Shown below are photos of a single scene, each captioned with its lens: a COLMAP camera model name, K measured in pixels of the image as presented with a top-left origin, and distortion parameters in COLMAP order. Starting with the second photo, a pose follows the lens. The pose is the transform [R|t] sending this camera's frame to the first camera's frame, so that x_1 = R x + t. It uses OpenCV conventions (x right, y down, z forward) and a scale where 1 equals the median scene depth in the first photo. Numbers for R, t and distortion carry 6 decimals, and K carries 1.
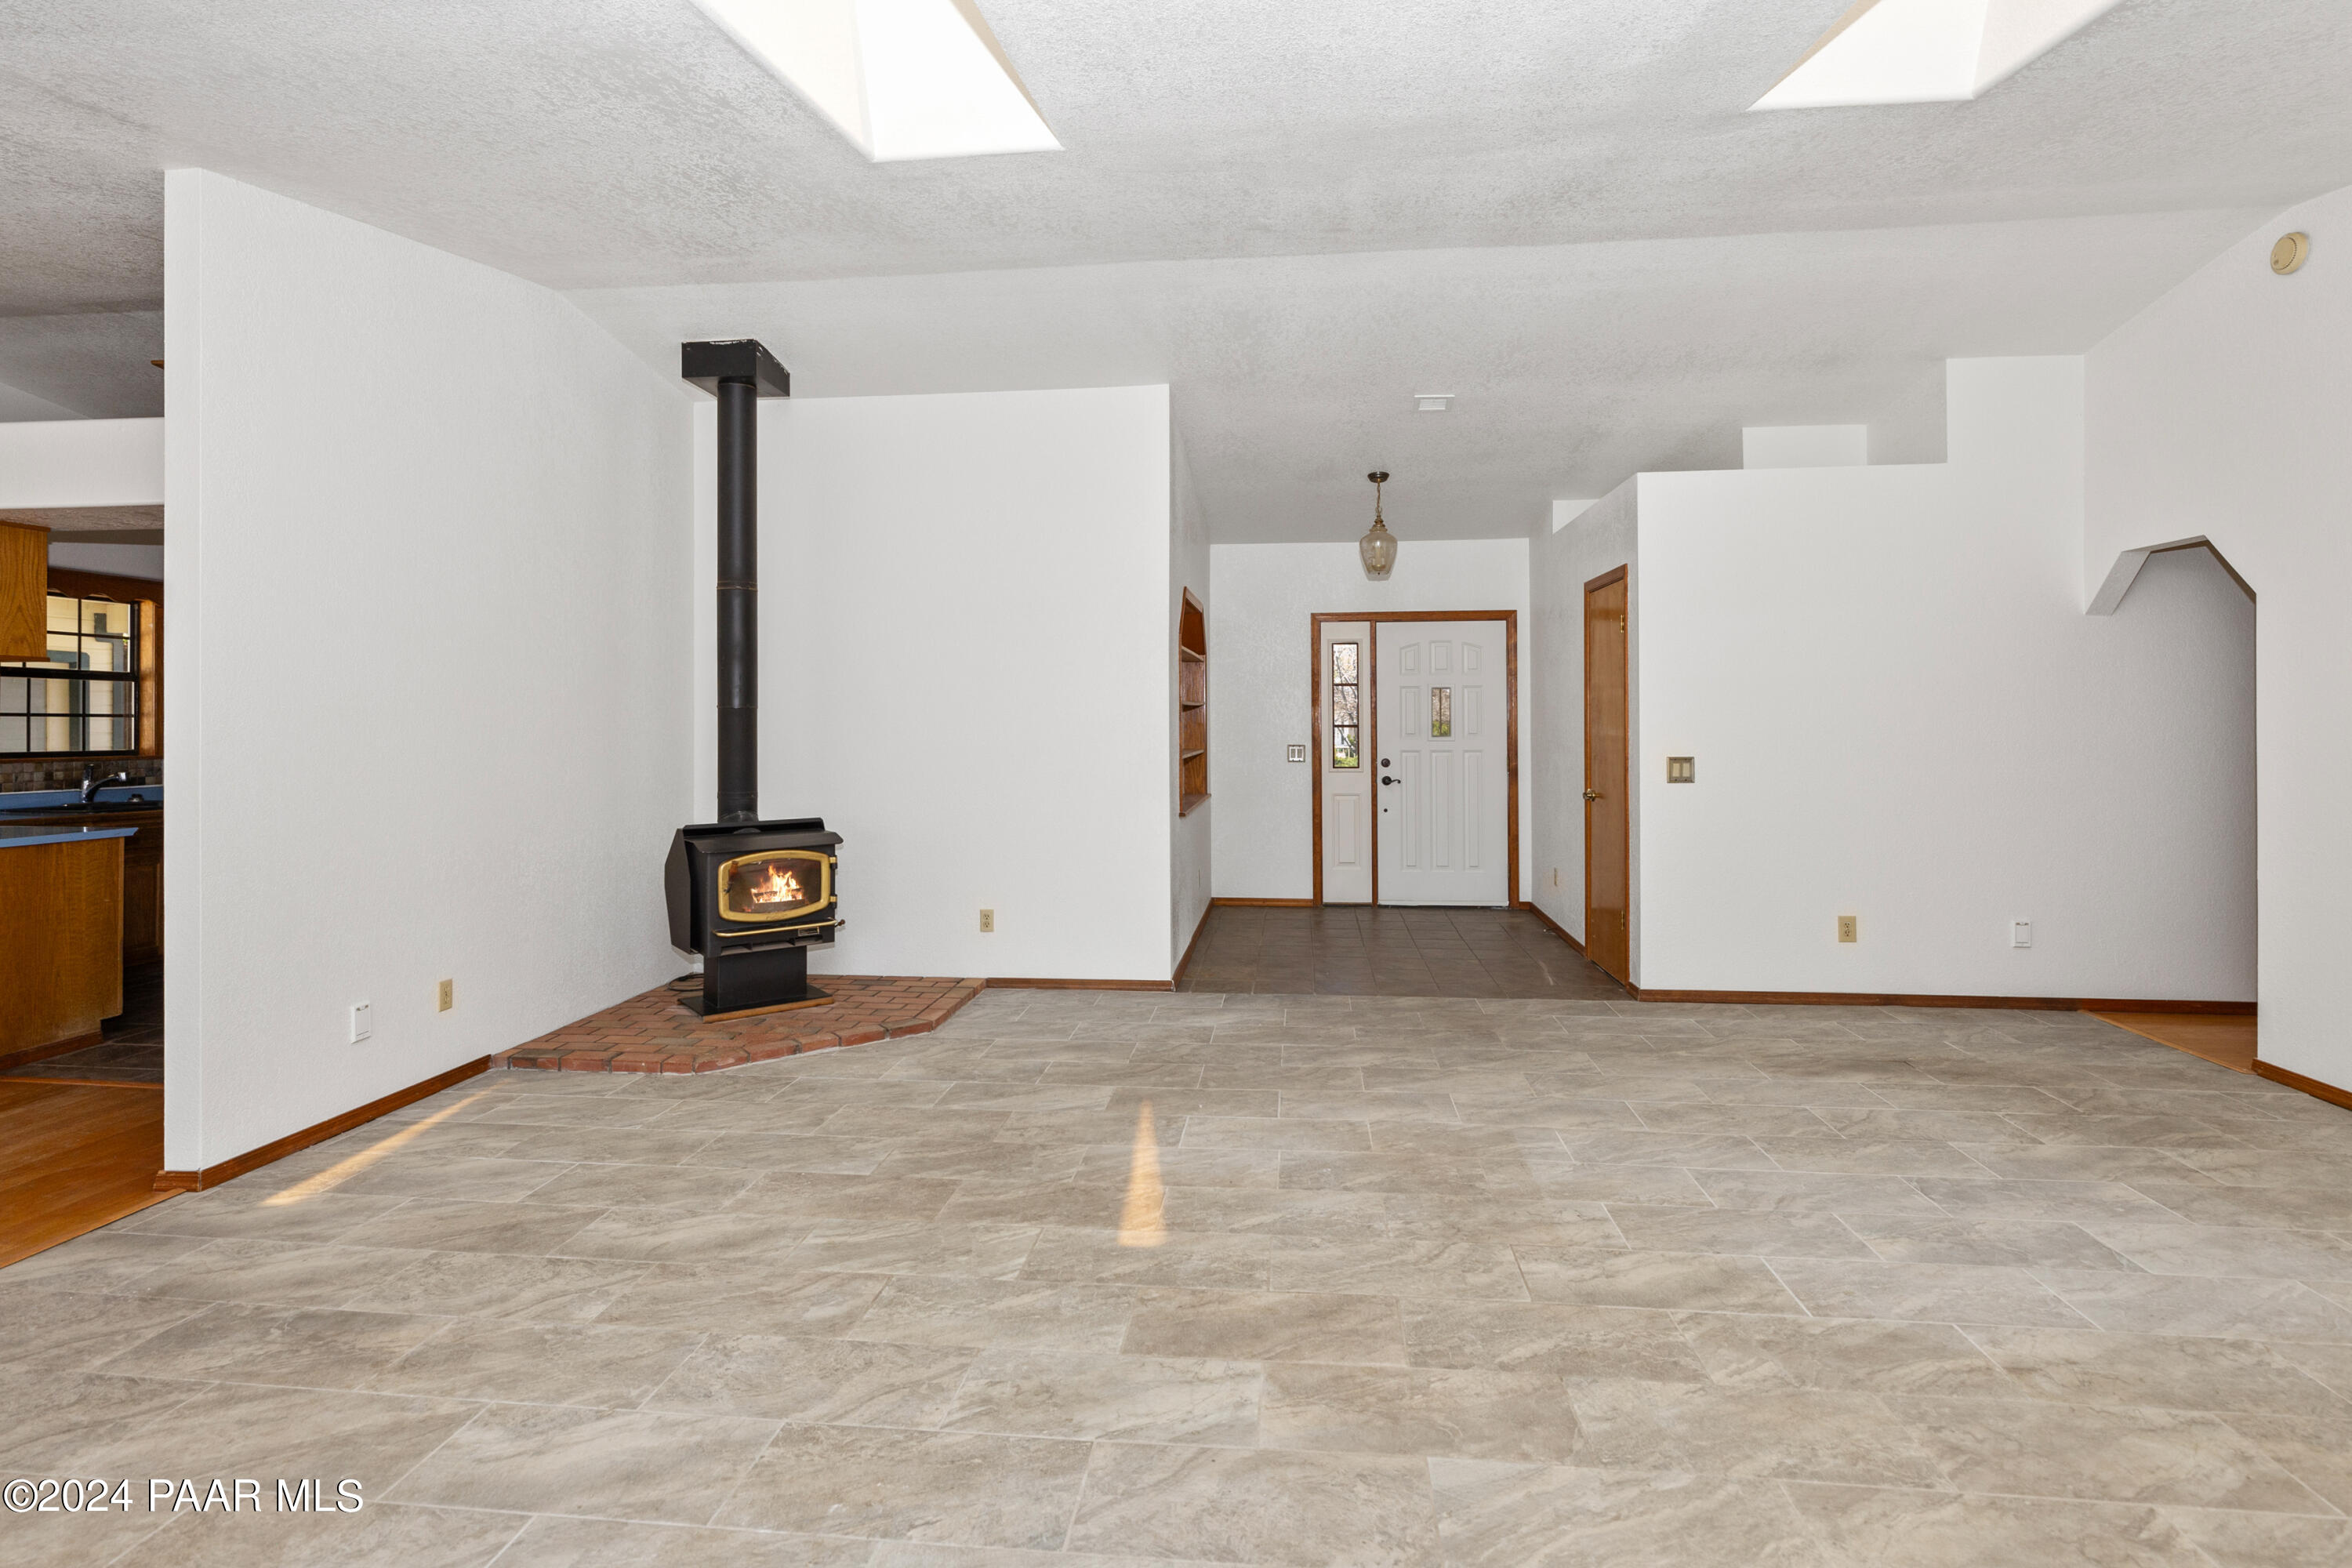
lens RADIAL K [[1174.3, 0, 1167.5], [0, 1174.3, 713.2], [0, 0, 1]] dist [0.000383, 0.001599]
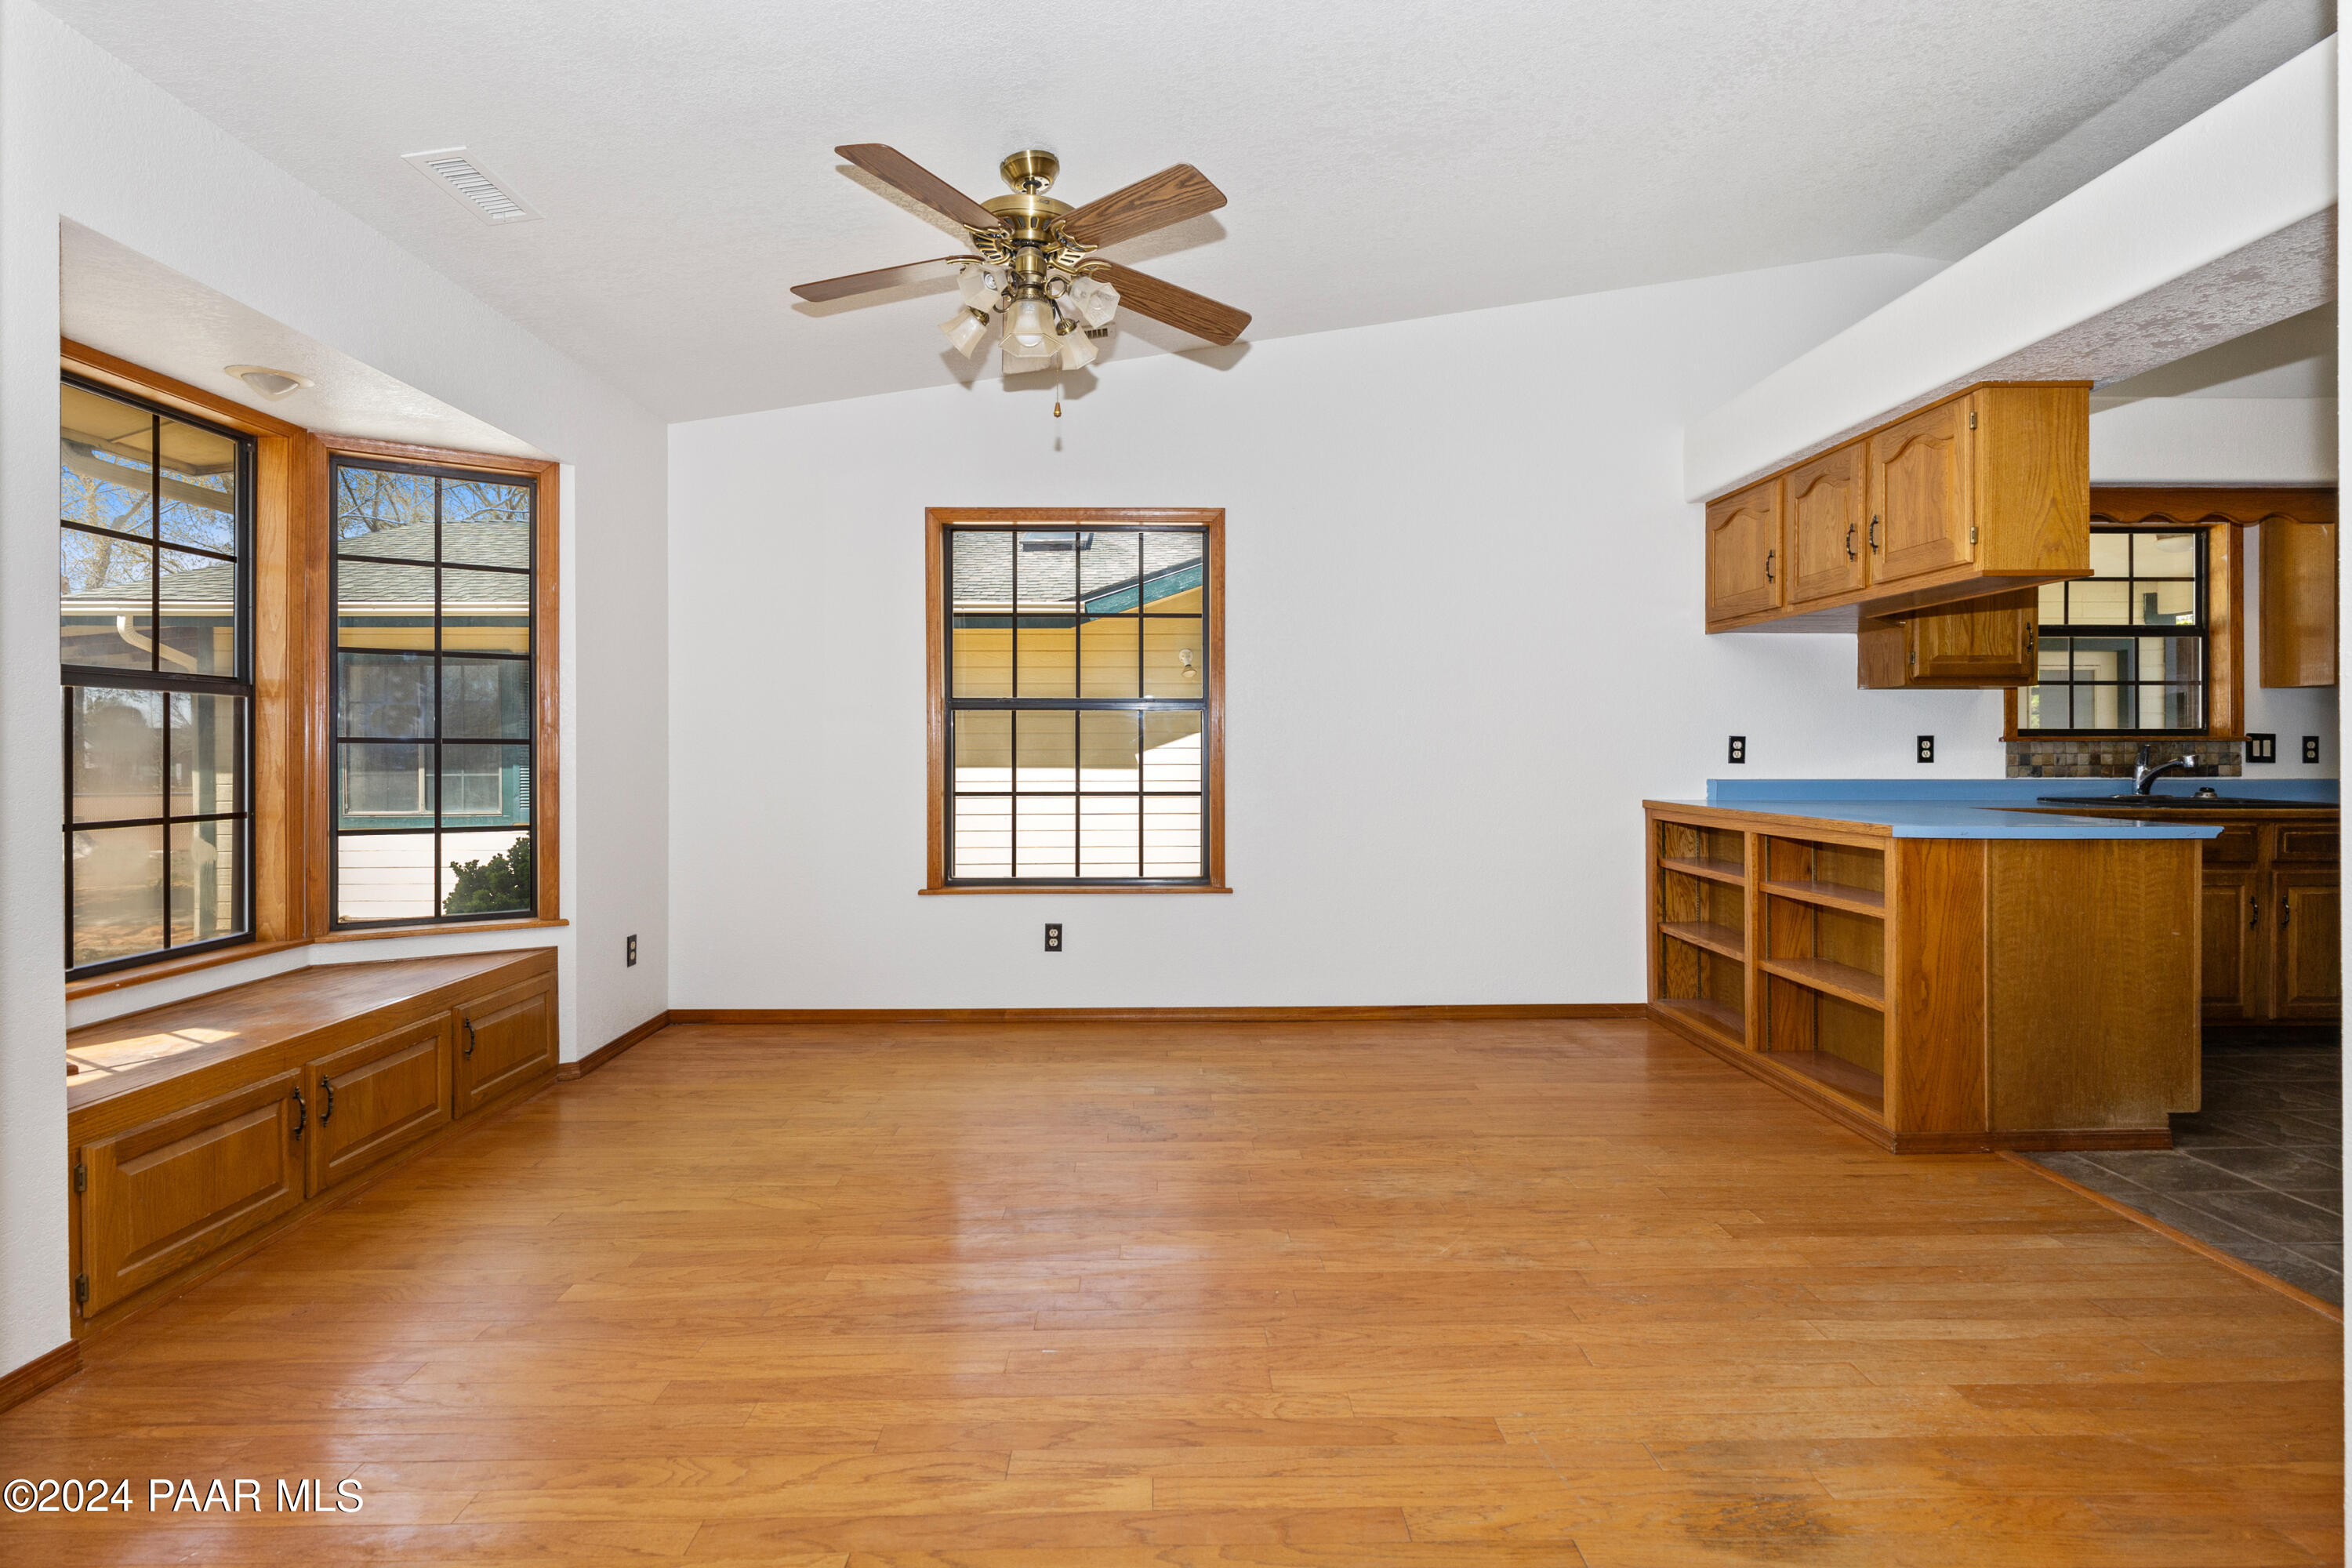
lens RADIAL K [[1174.3, 0, 1167.3], [0, 1174.3, 749.2], [0, 0, 1]] dist [0.000383, 0.001599]
pose [[0.140380, 0.003327, -0.990092, -0.479934], [0.007512, 0.999962, 0.004425, 0.071117], [0.990069, -0.008059, 0.140350, 0.508559]]
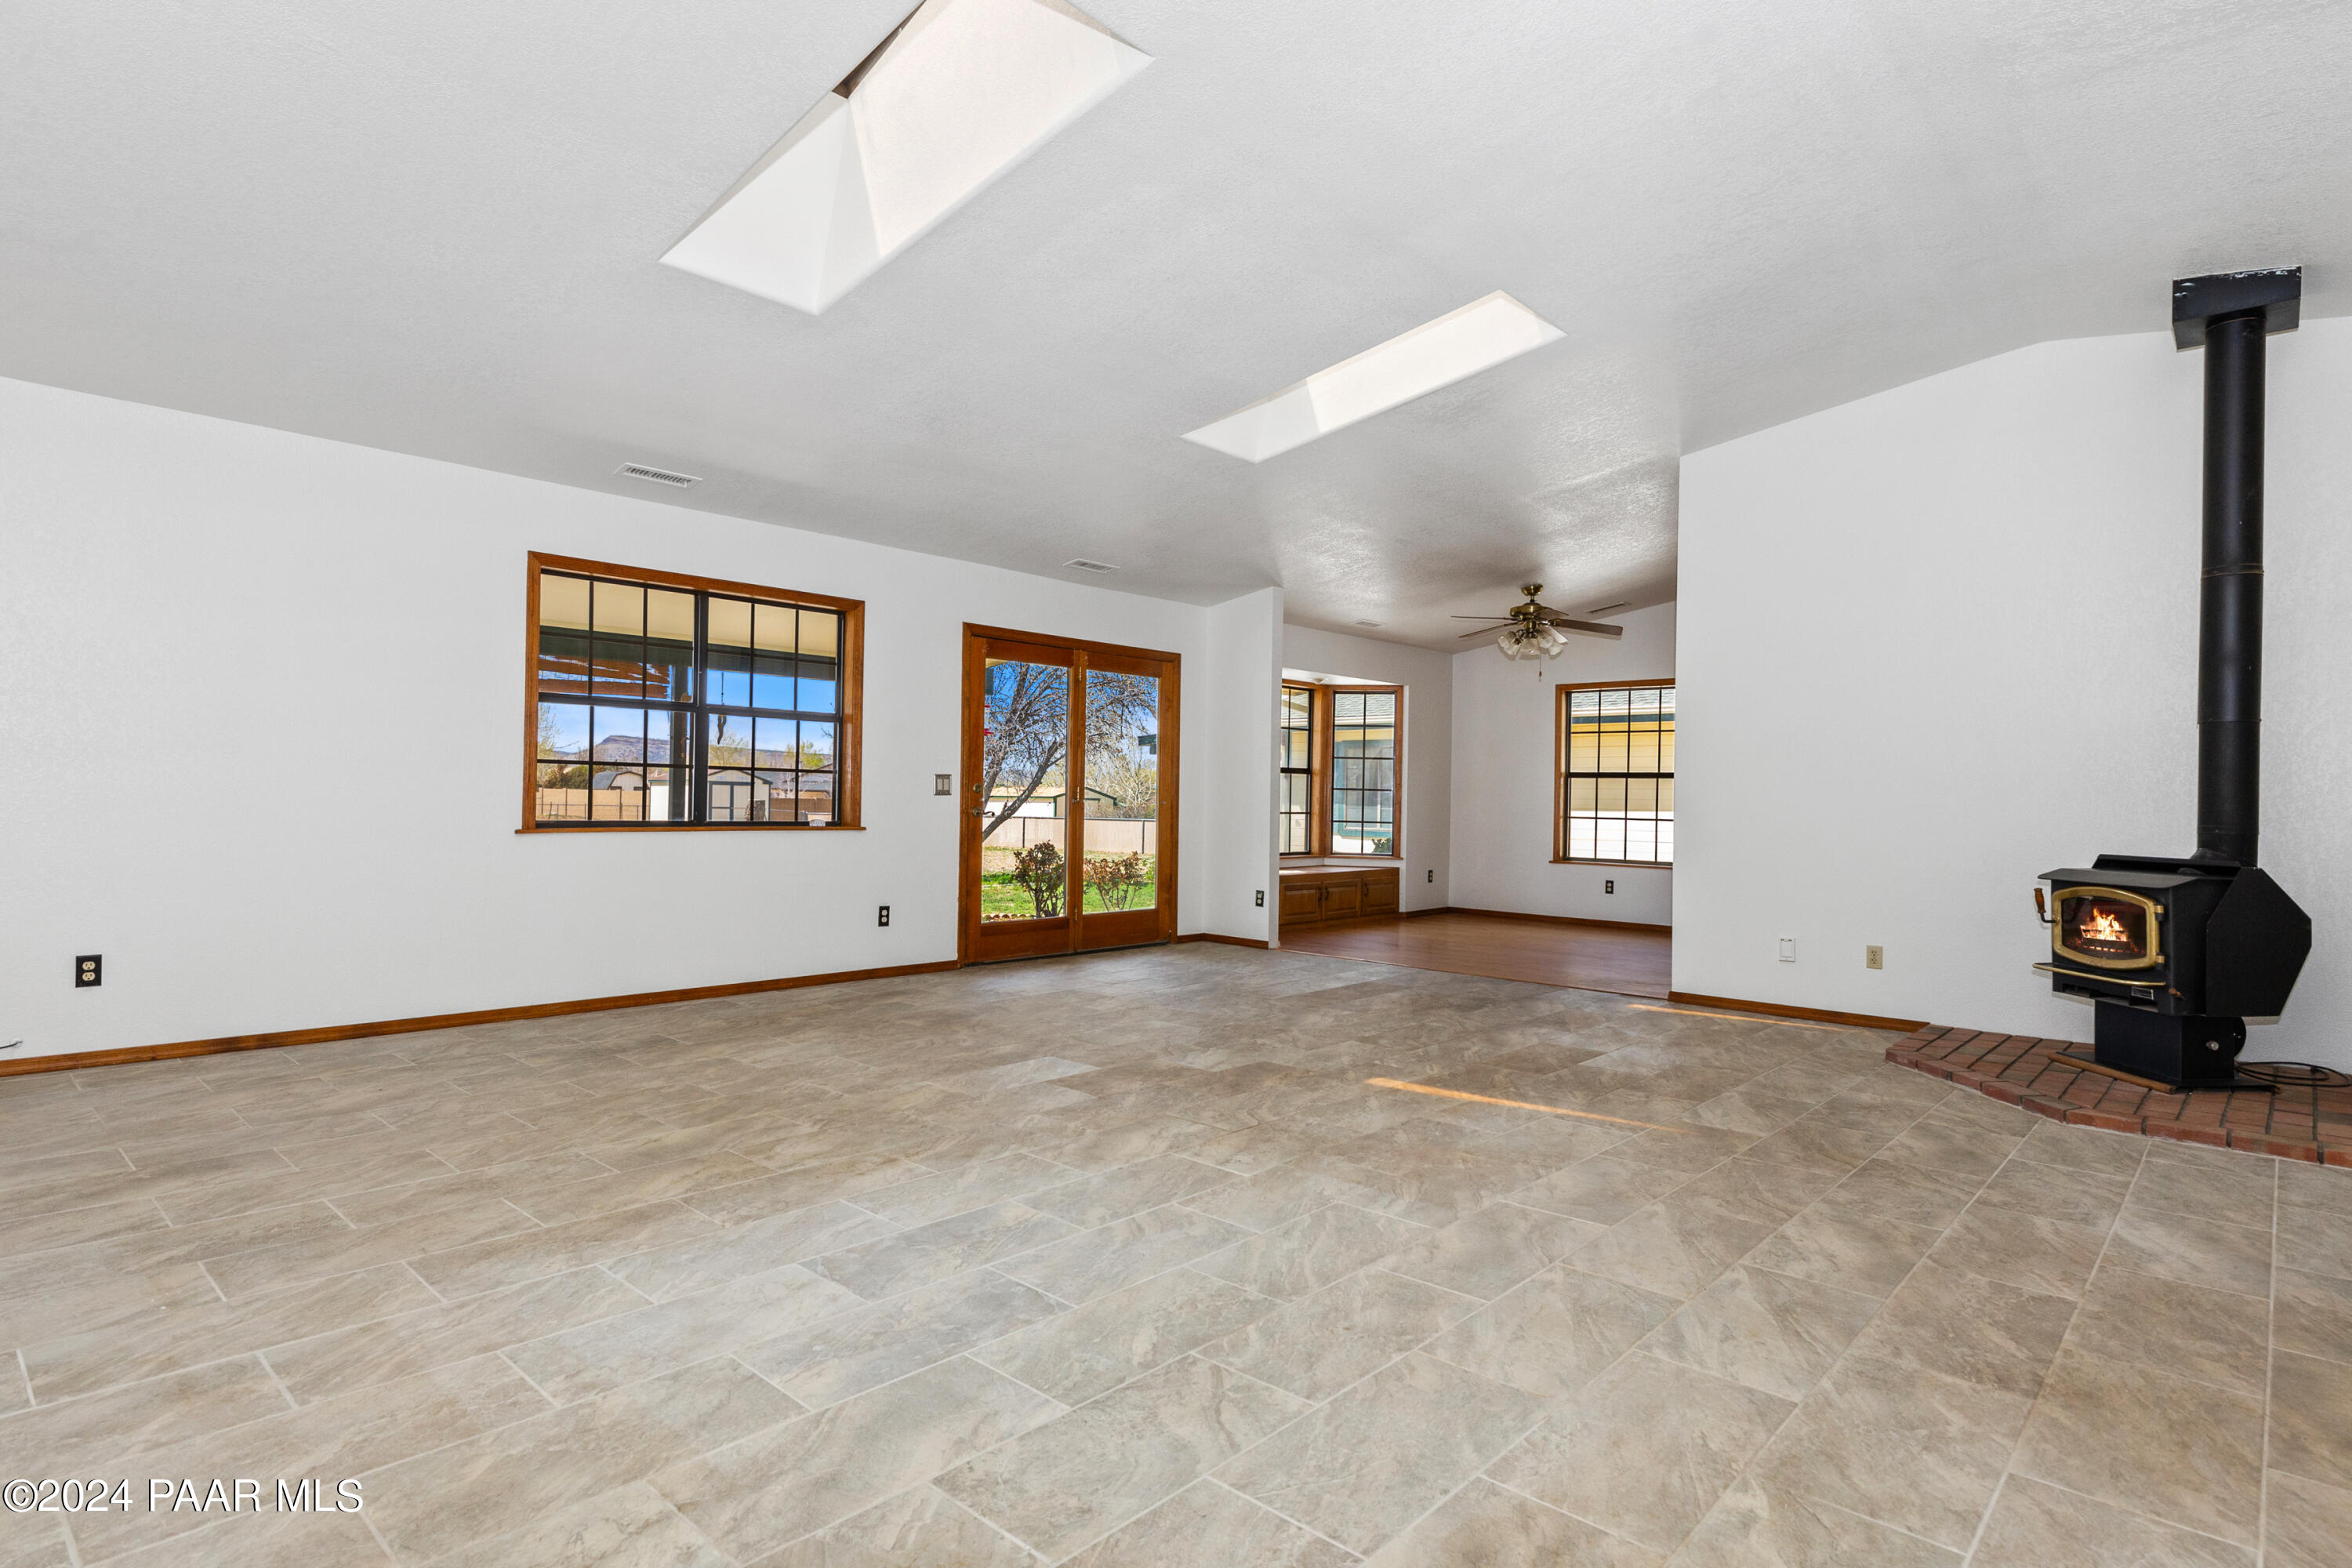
lens RADIAL K [[1174.3, 0, 1165.0], [0, 1174.3, 789.3], [0, 0, 1]] dist [0.000383, 0.001599]
pose [[-0.592718, -0.011511, -0.805328, 1.096321], [-0.009175, 0.999929, -0.007540, 0.087174], [0.805358, 0.002920, -0.592782, 1.380371]]
